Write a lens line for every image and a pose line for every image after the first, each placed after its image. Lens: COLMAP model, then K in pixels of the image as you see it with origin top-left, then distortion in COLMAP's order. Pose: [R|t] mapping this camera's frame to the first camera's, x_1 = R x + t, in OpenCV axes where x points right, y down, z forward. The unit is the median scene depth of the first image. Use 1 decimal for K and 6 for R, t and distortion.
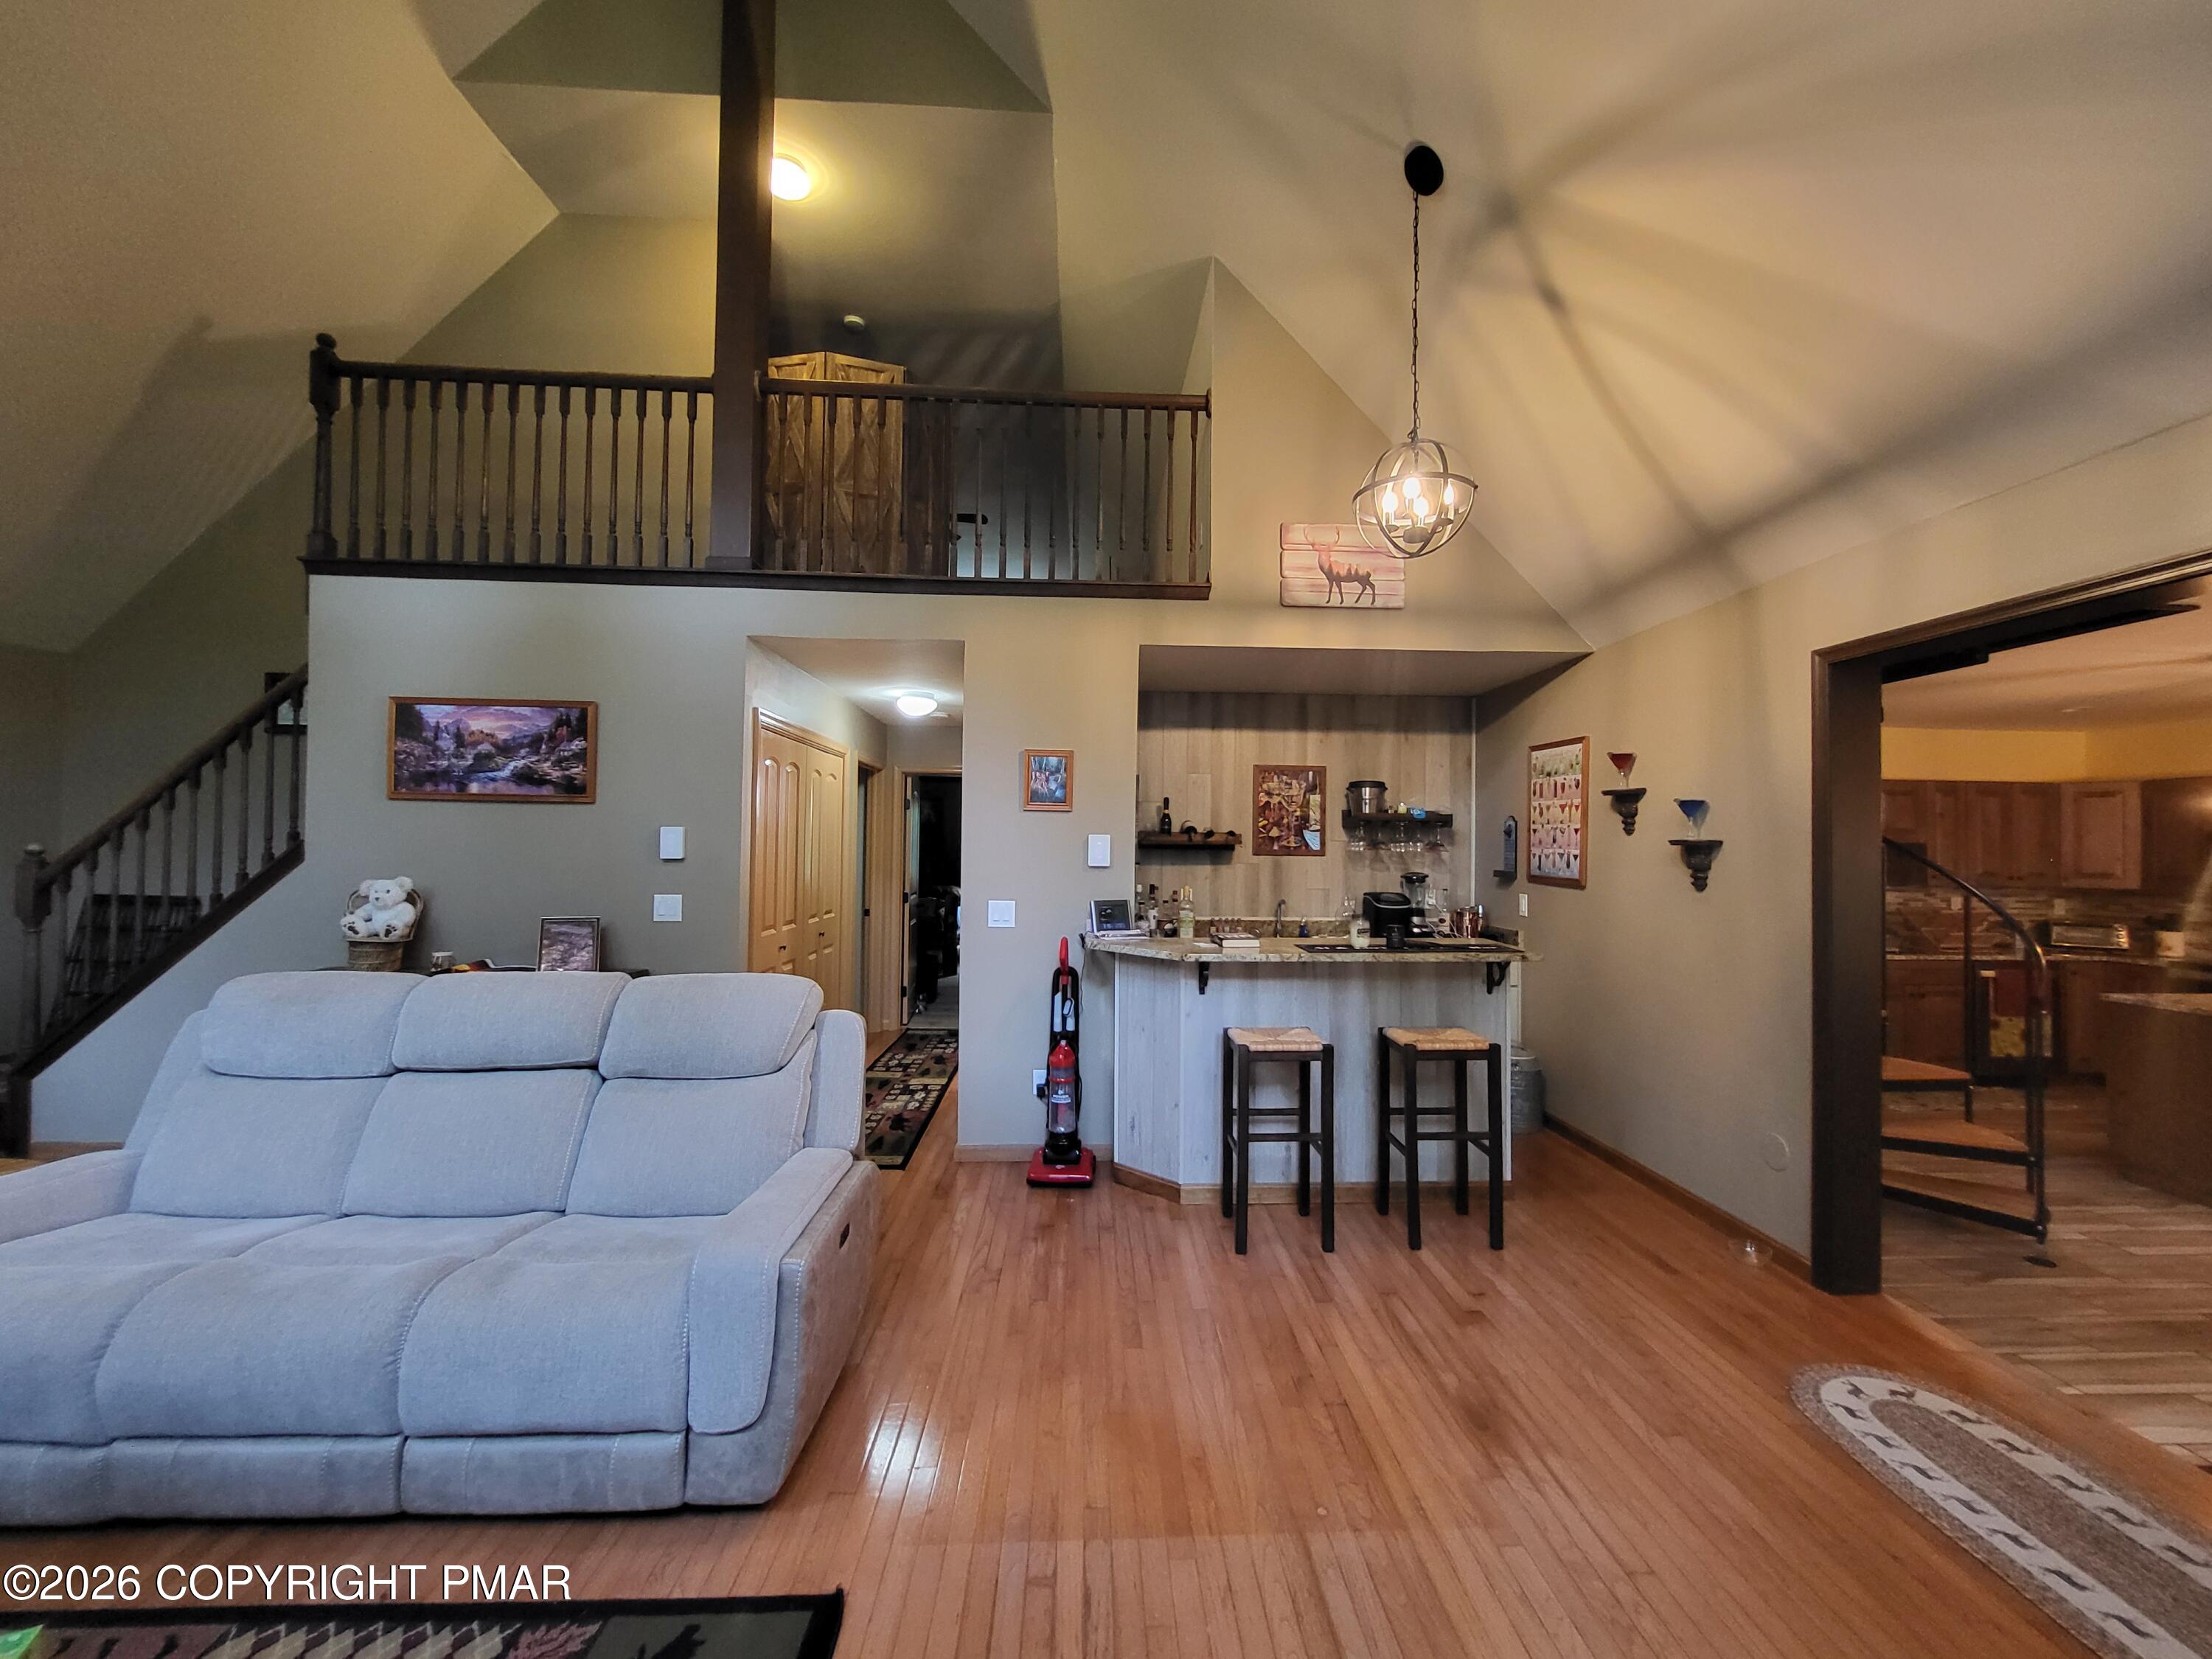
lens RADIAL K [[881.5, 0, 1117.1], [0, 881.5, 831.2], [0, 0, 1]] dist [-0.002675, -0.000283]
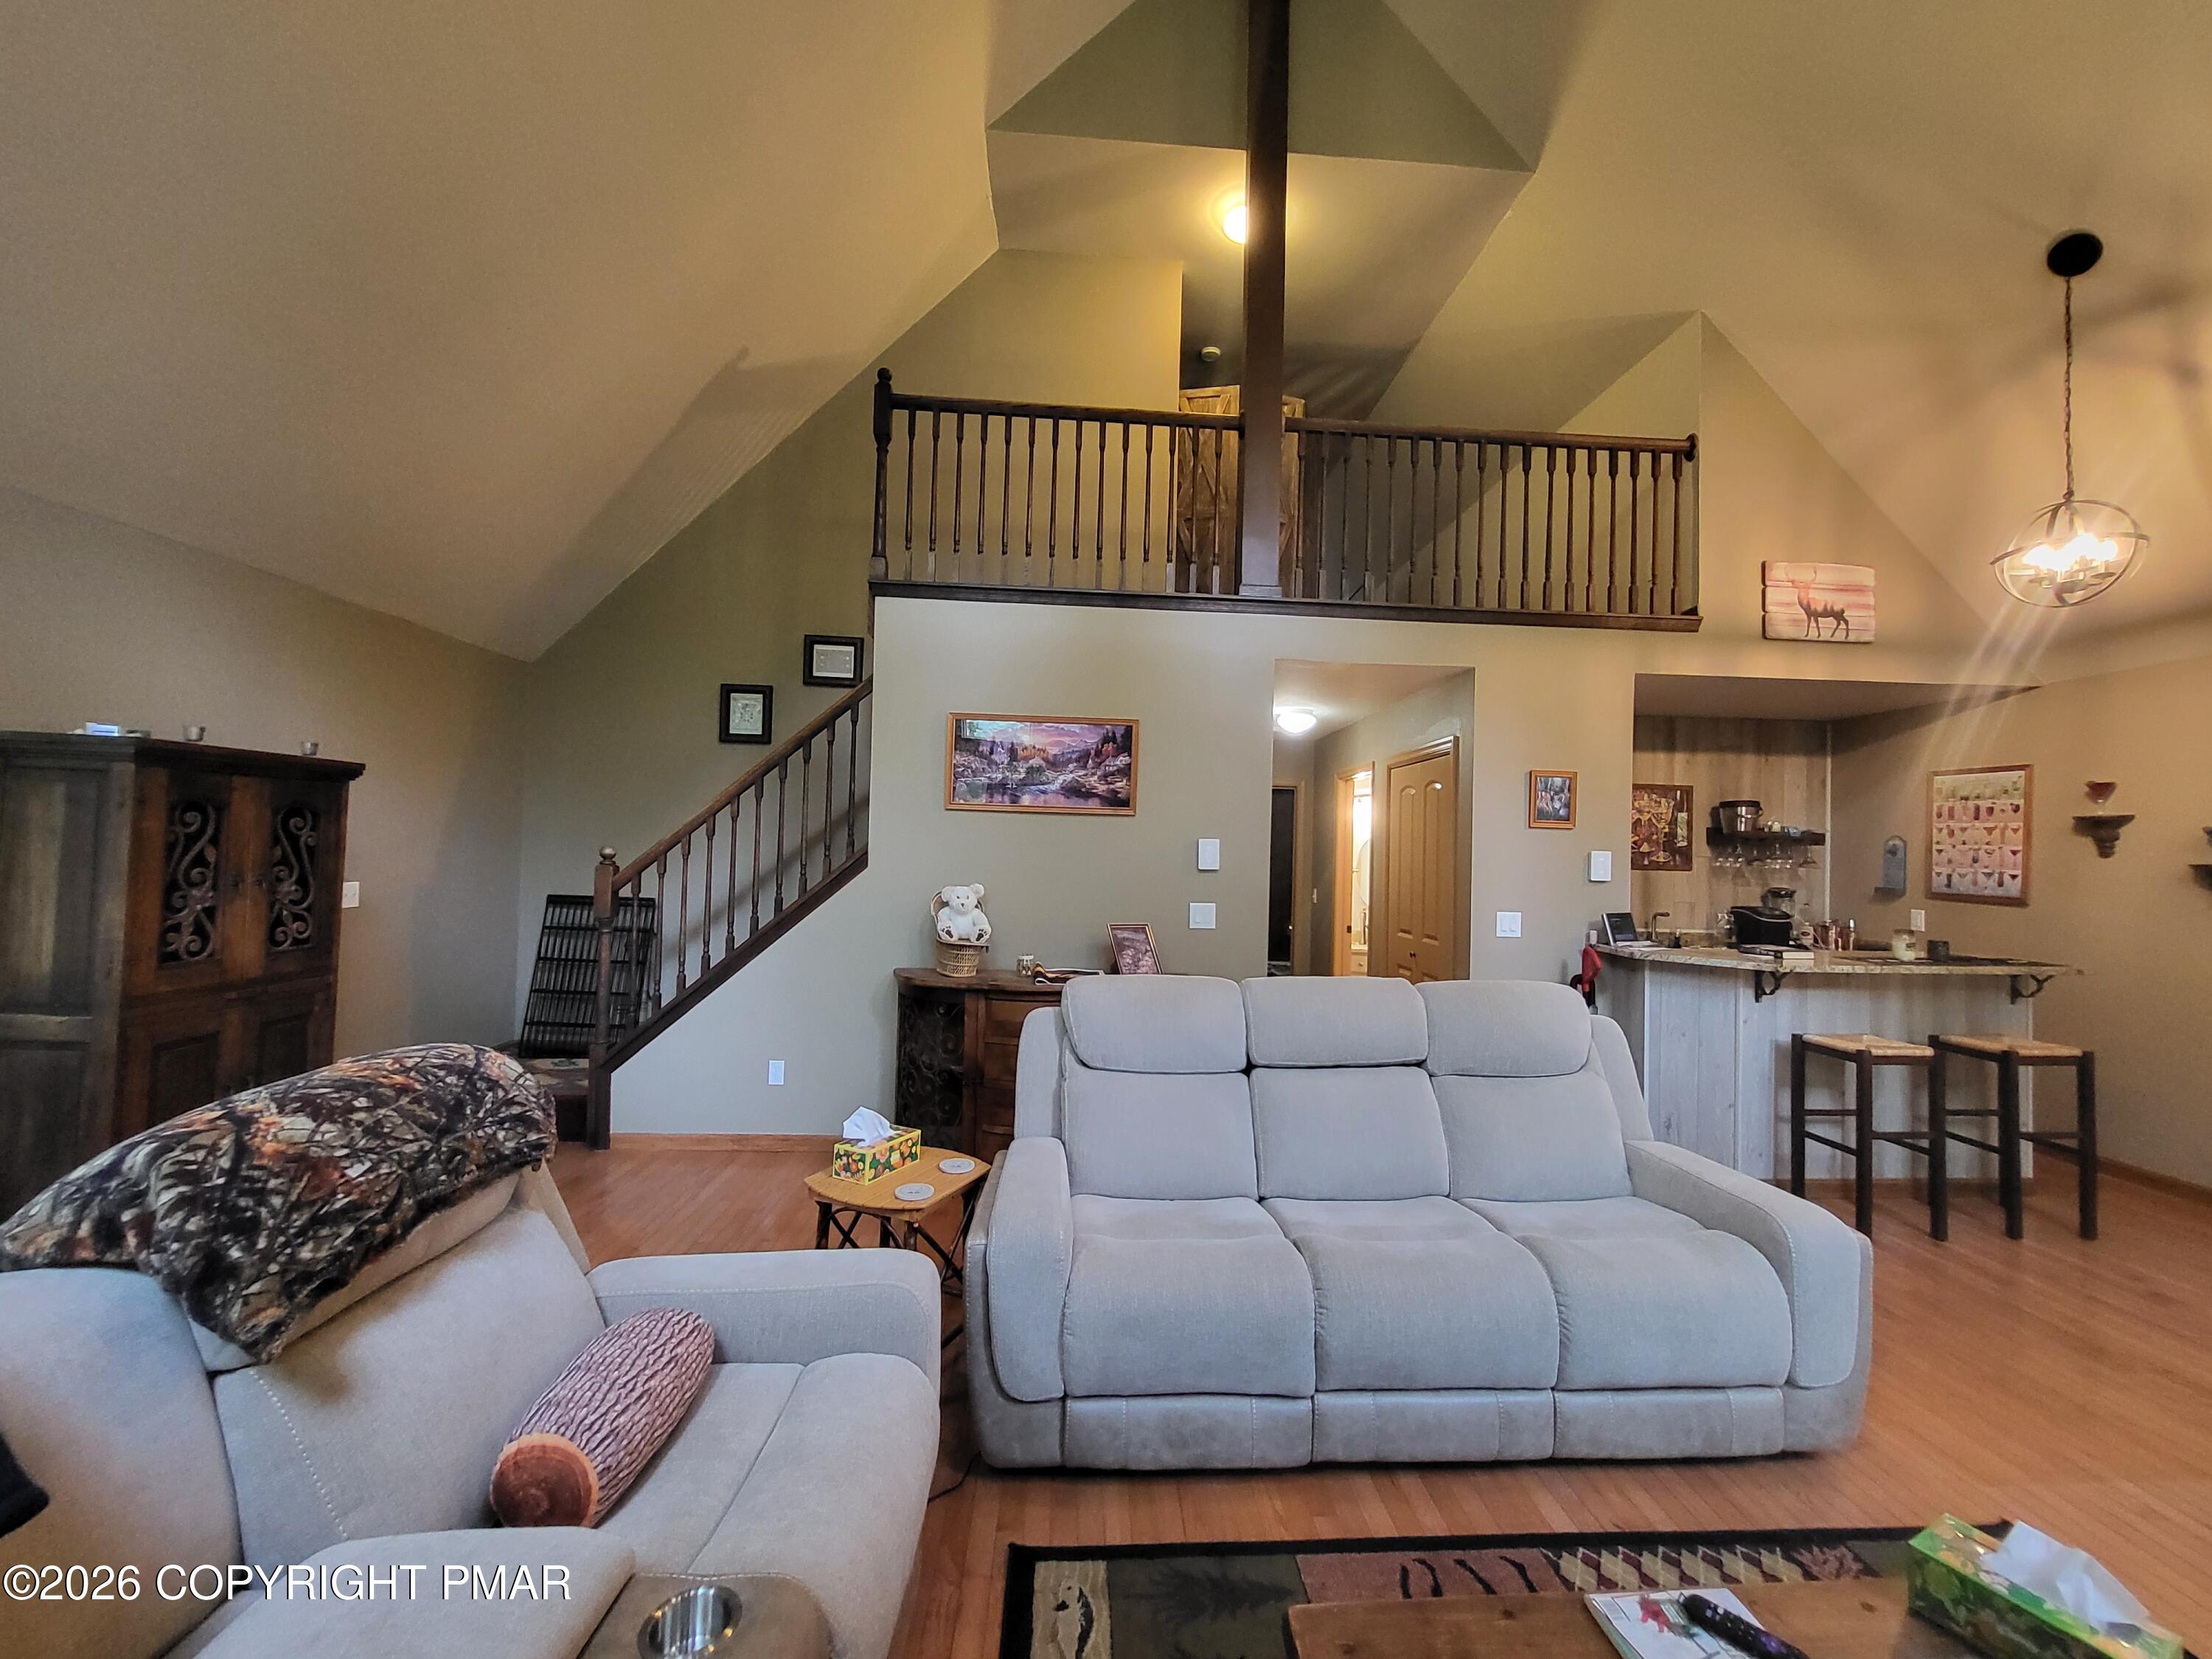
lens RADIAL K [[881.5, 0, 1102.9], [0, 881.5, 830.4], [0, 0, 1]] dist [-0.002675, -0.000283]
pose [[0.999852, 0.012396, 0.011890, -0.638111], [-0.012322, 0.999904, -0.006274, -0.006979], [-0.011966, 0.006126, 0.999910, -0.057565]]
